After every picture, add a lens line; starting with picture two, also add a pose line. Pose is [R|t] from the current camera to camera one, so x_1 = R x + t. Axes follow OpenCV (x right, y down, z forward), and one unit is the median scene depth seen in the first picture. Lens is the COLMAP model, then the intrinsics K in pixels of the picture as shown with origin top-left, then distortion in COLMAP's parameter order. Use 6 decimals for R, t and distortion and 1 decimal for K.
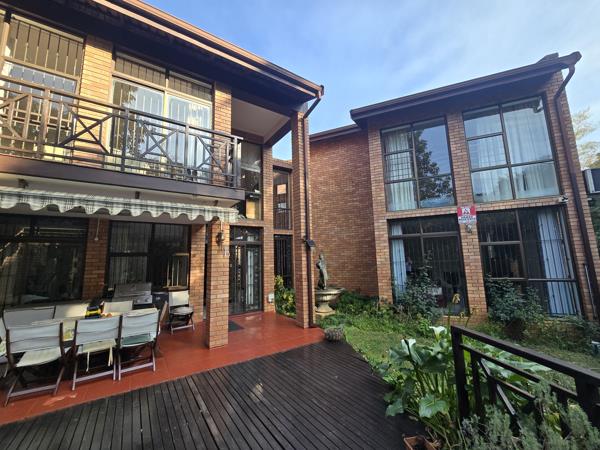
lens RADIAL K [[244.7, 0, 298.5], [0, 244.7, 224.5], [0, 0, 1]] dist [-0.007214, 0.002541]
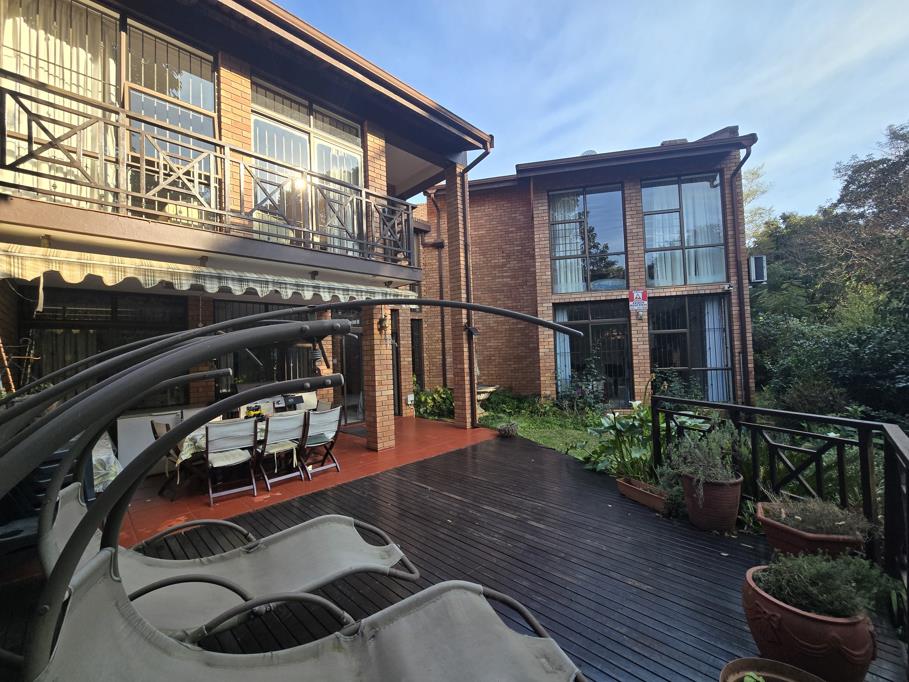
lens RADIAL K [[370.7, 0, 453.8], [0, 370.7, 341.8], [0, 0, 1]] dist [-0.007214, 0.002541]
pose [[0.979751, -0.005180, 0.200154, -0.279169], [-0.016144, 0.994366, 0.104761, -0.019847], [-0.199569, -0.105871, 0.974148, -0.237262]]
